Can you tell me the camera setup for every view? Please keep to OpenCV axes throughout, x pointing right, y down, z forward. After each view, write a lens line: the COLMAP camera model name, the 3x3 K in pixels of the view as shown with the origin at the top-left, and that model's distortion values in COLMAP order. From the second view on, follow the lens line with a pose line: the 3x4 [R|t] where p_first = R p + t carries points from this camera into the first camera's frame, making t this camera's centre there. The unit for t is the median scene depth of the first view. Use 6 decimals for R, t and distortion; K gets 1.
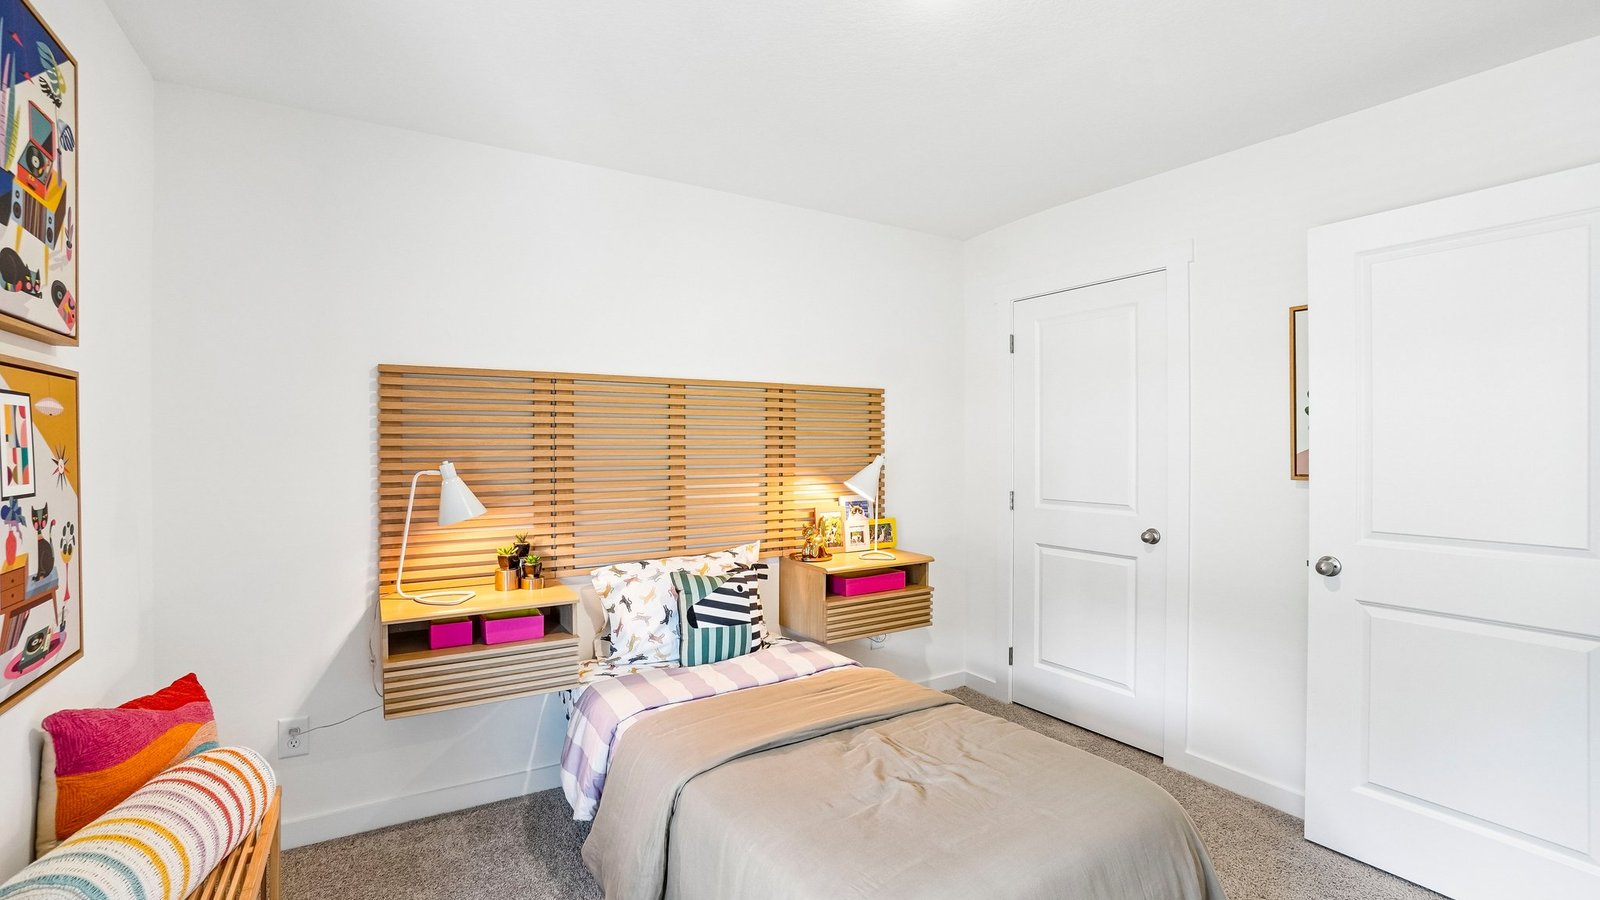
lens RADIAL K [[705.1, 0, 796.5], [0, 705.1, 445.7], [0, 0, 1]] dist [-0.062891, 0.022161]
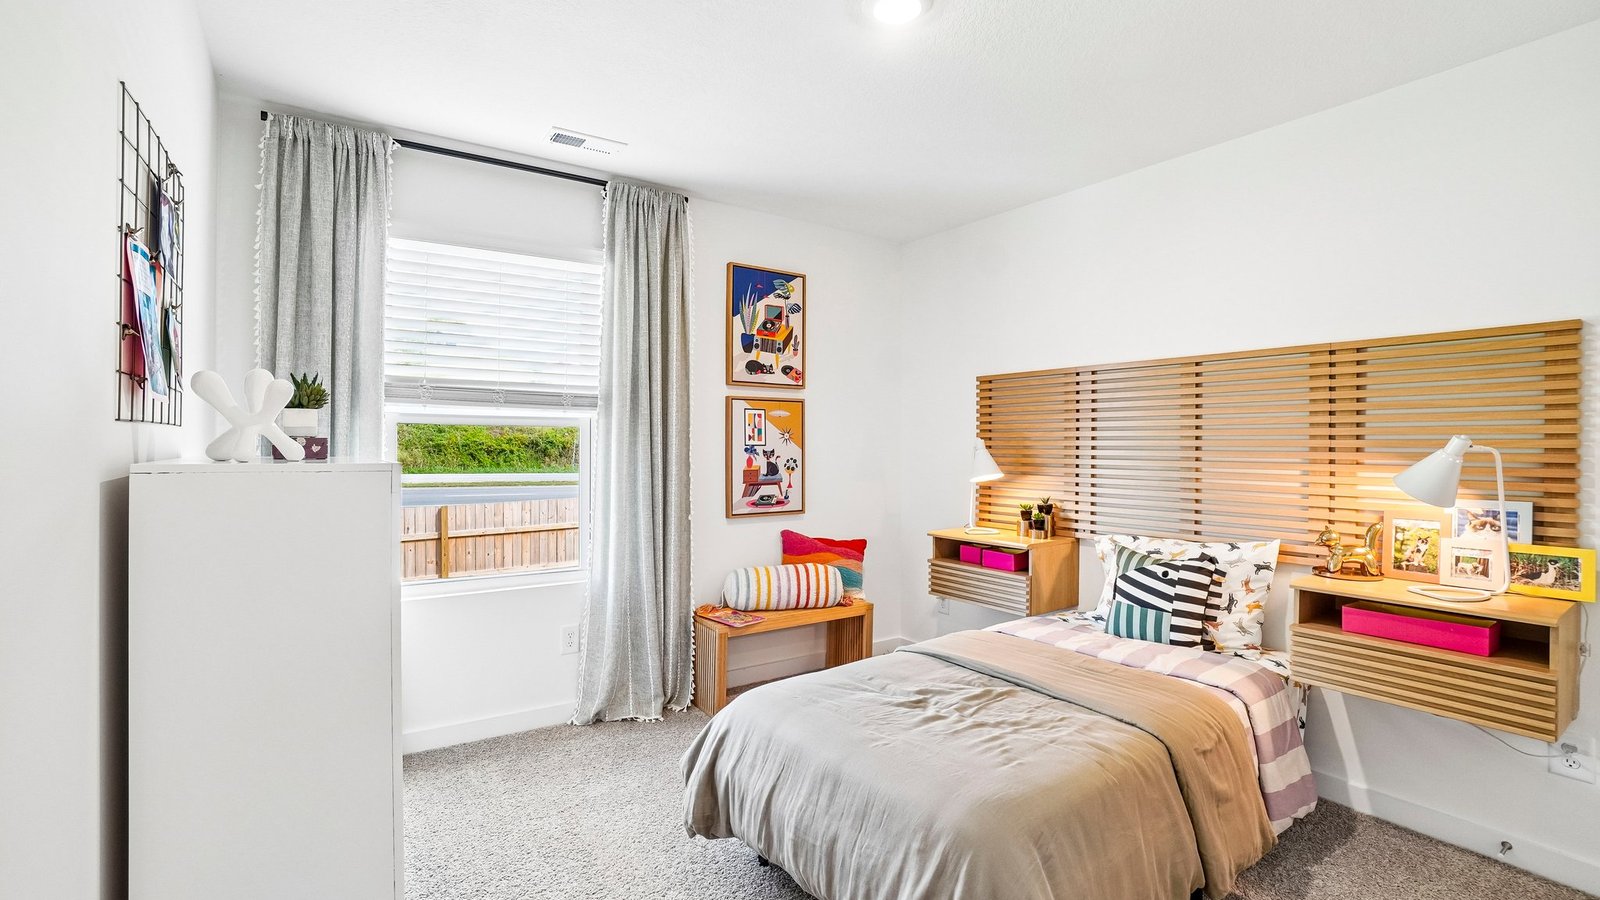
lens RADIAL K [[705.1, 0, 796.5], [0, 705.1, 445.7], [0, 0, 1]] dist [-0.062891, 0.022161]
pose [[0.049105, 0.002827, -0.998790, 0.900232], [-0.006602, 0.999975, 0.002506, 0.033277], [0.998772, 0.006471, 0.049123, 0.495025]]
